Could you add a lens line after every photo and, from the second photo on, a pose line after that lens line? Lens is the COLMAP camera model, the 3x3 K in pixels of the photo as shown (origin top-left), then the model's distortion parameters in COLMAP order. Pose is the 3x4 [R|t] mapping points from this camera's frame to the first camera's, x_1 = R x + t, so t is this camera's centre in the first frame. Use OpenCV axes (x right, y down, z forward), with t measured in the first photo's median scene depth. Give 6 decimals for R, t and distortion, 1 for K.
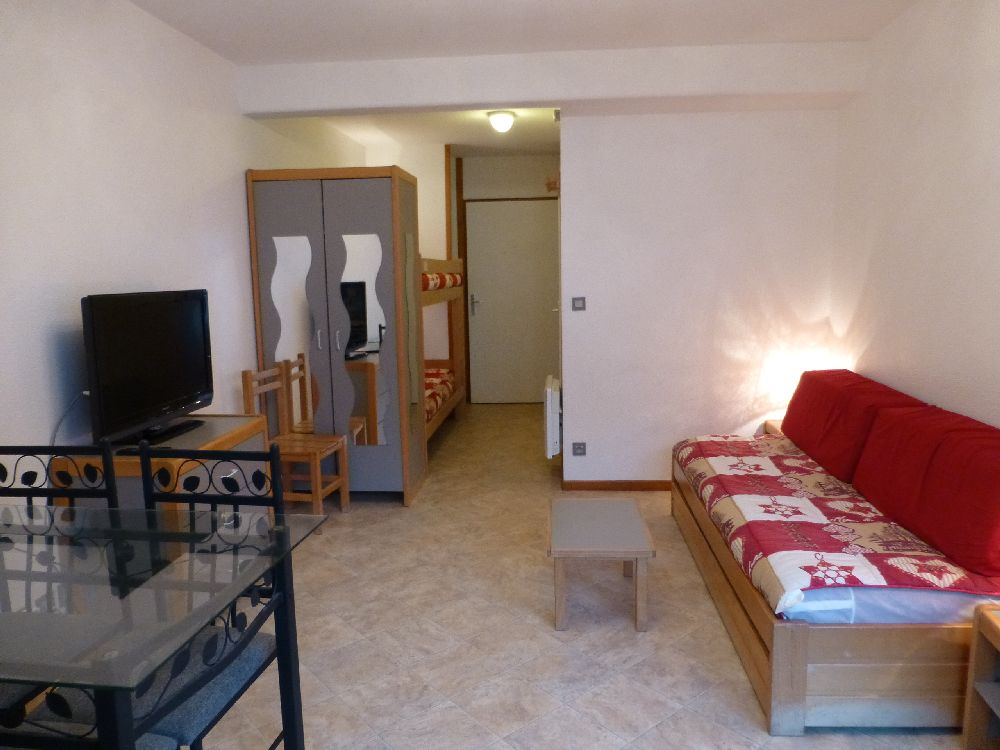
lens RADIAL K [[704.1, 0, 500.0], [0, 704.1, 375.0], [0, 0, 1]] dist [-0.003998, -0.003351]
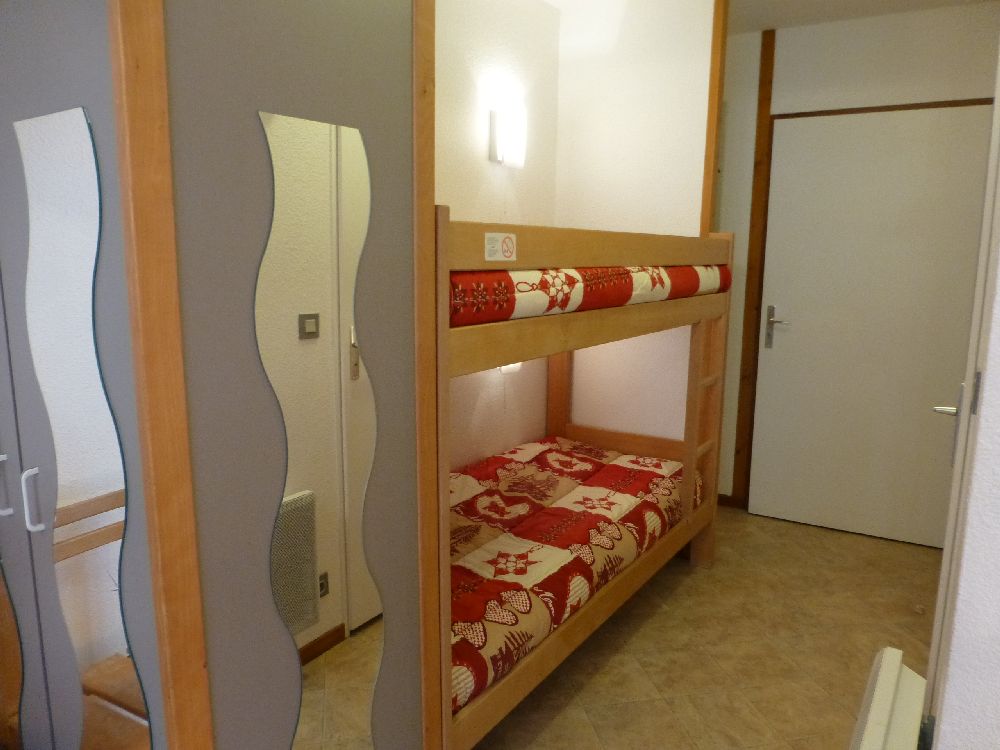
lens RADIAL K [[712.2, 0, 496.8], [0, 712.2, 394.9], [0, 0, 1]] dist [0.202402, -0.357031]
pose [[0.878821, 0.089949, -0.468597, 0.012105], [-0.072400, 0.995837, 0.055373, -0.020672], [0.471627, -0.014737, 0.881675, 0.139597]]
